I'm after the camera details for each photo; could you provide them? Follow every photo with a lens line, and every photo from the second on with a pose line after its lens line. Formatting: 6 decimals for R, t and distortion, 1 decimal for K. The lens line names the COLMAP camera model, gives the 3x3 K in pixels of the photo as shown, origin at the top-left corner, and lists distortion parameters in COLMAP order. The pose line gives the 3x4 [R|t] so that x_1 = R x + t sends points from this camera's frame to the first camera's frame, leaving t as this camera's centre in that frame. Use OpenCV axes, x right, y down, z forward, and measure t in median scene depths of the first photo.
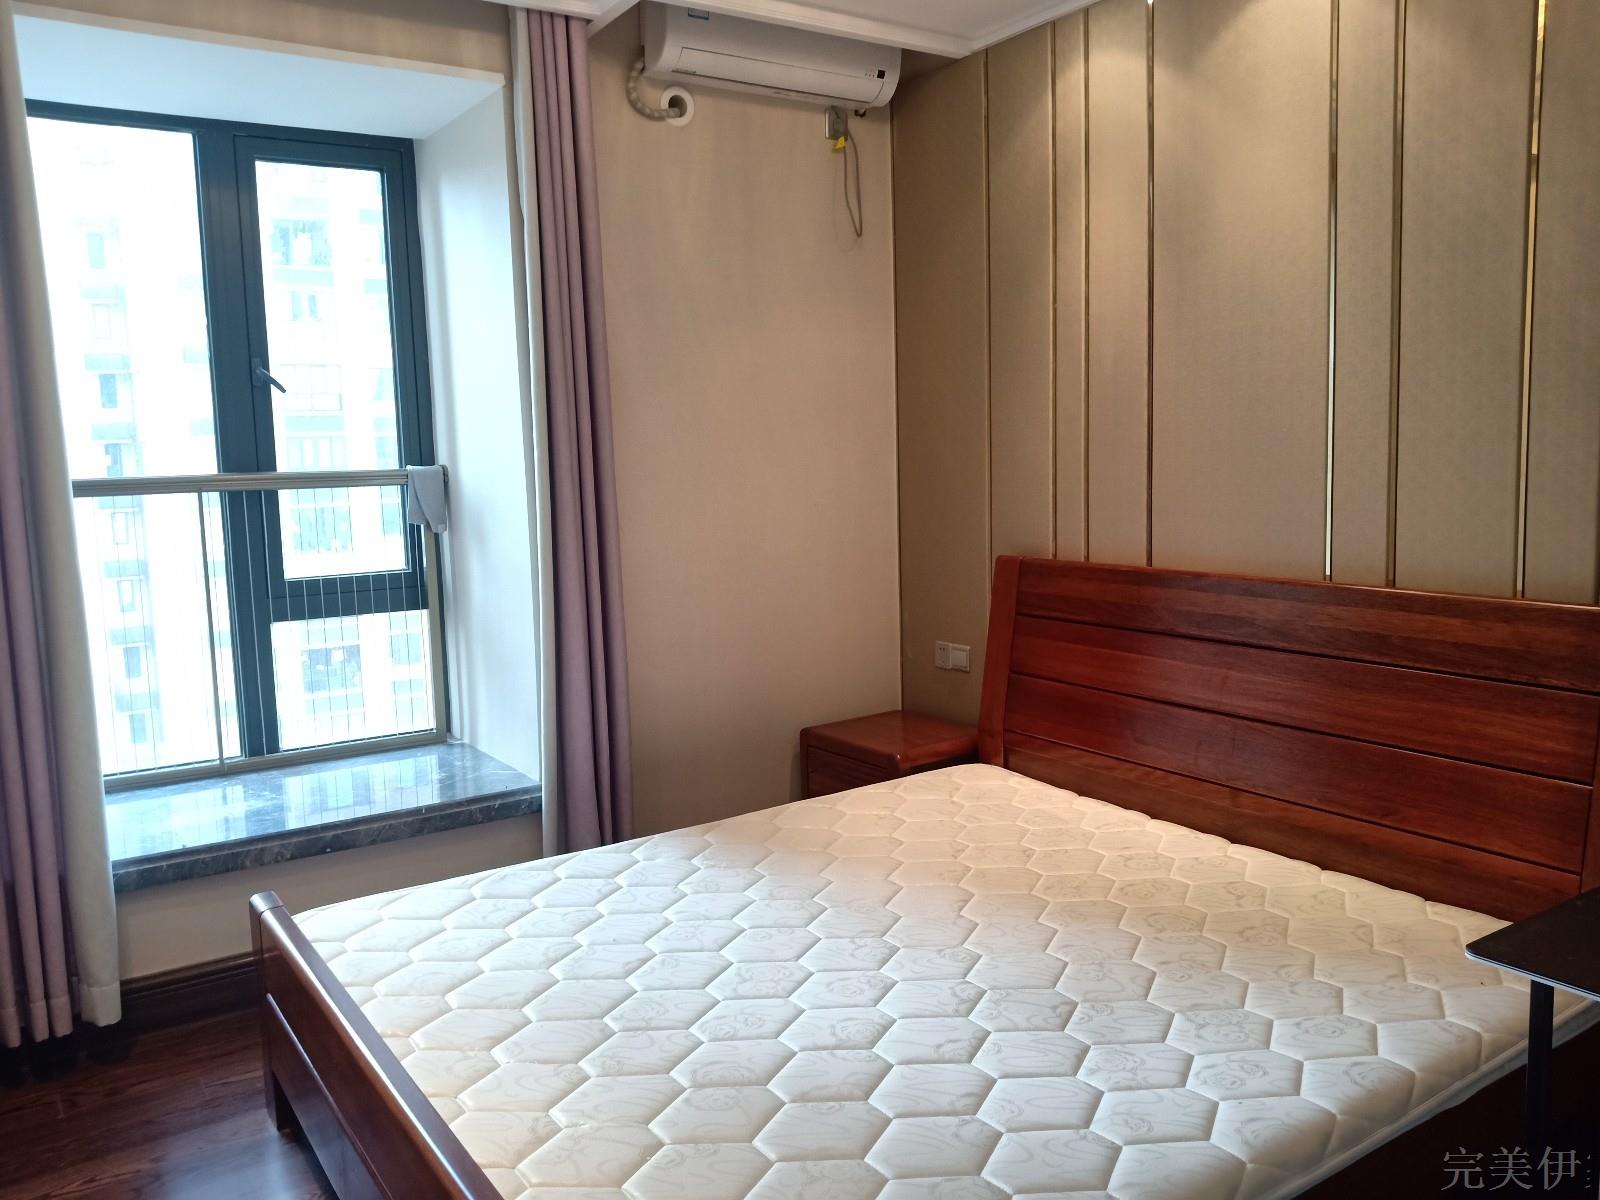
lens RADIAL K [[1293.4, 0, 800.0], [0, 1293.4, 600.0], [0, 0, 1]] dist [0.105091, 0.002319]
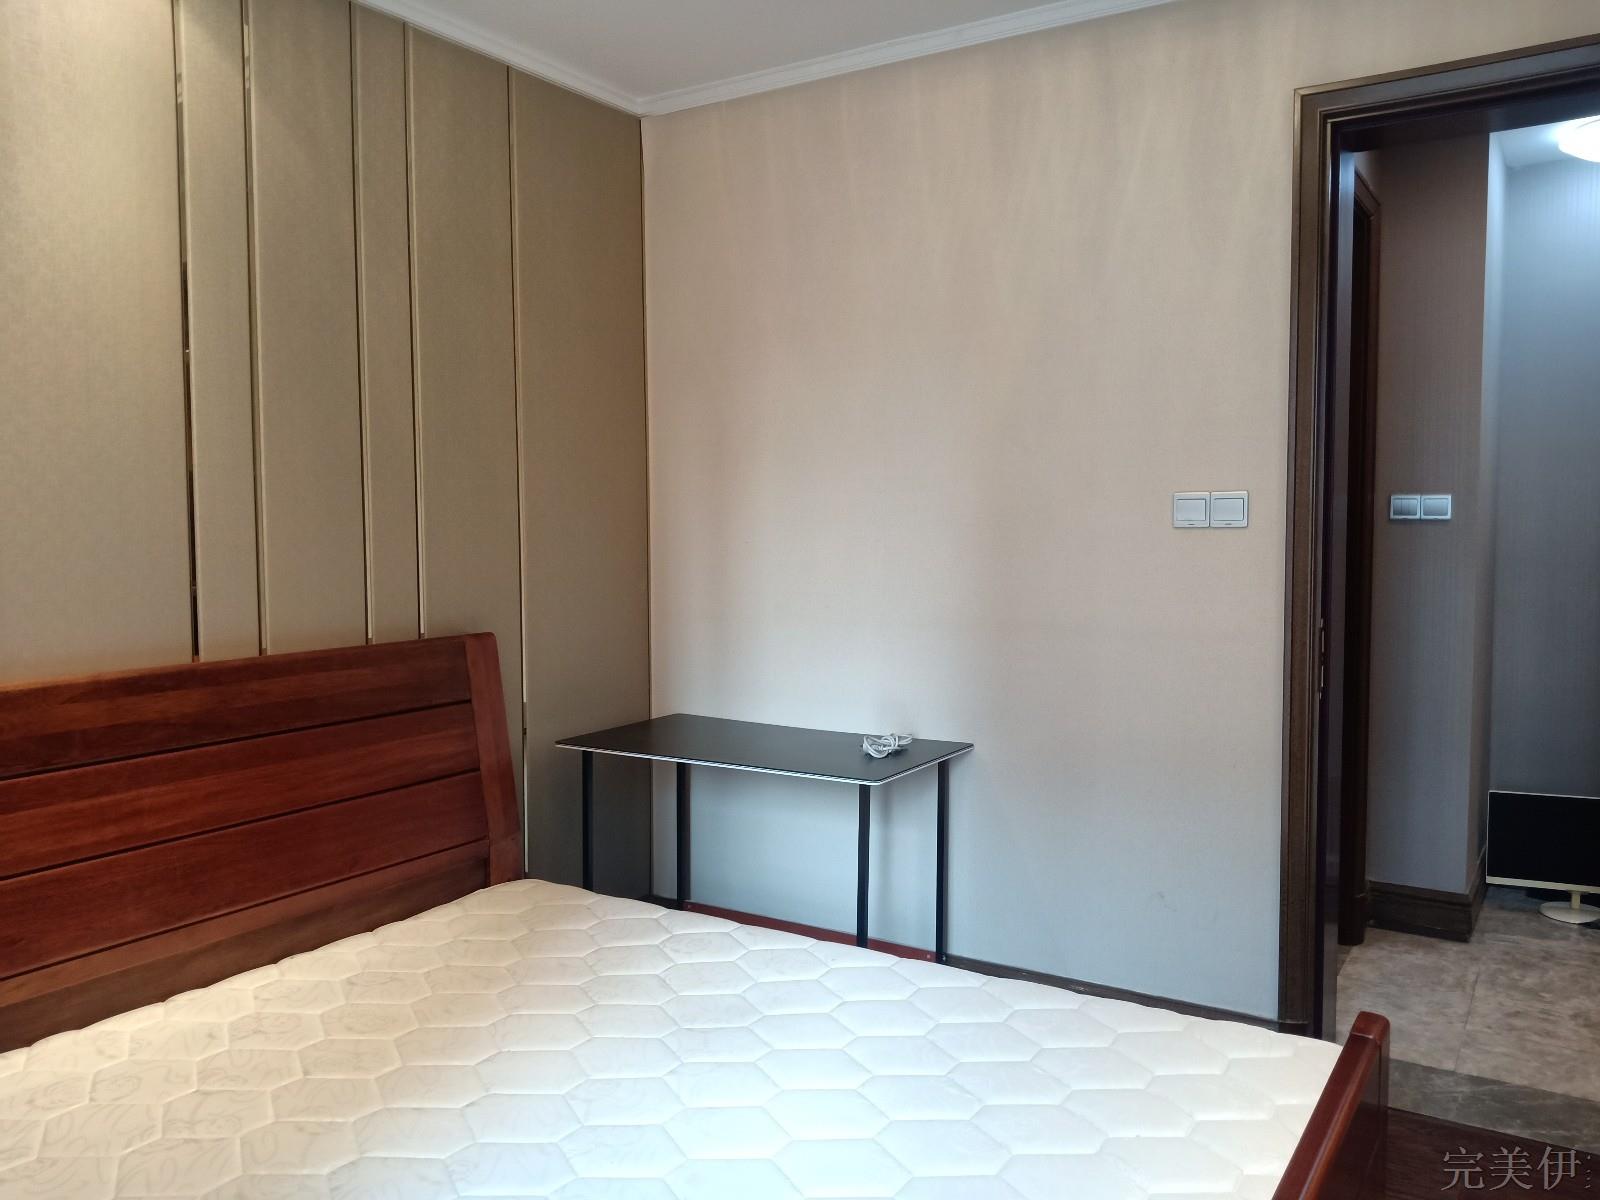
lens RADIAL K [[1293.4, 0, 800.0], [0, 1293.4, 600.0], [0, 0, 1]] dist [0.105091, 0.002319]
pose [[-0.422973, -0.026472, 0.905755, -0.610130], [0.127127, 0.987954, 0.088240, -0.086608], [-0.897180, 0.152469, -0.414513, 1.031497]]
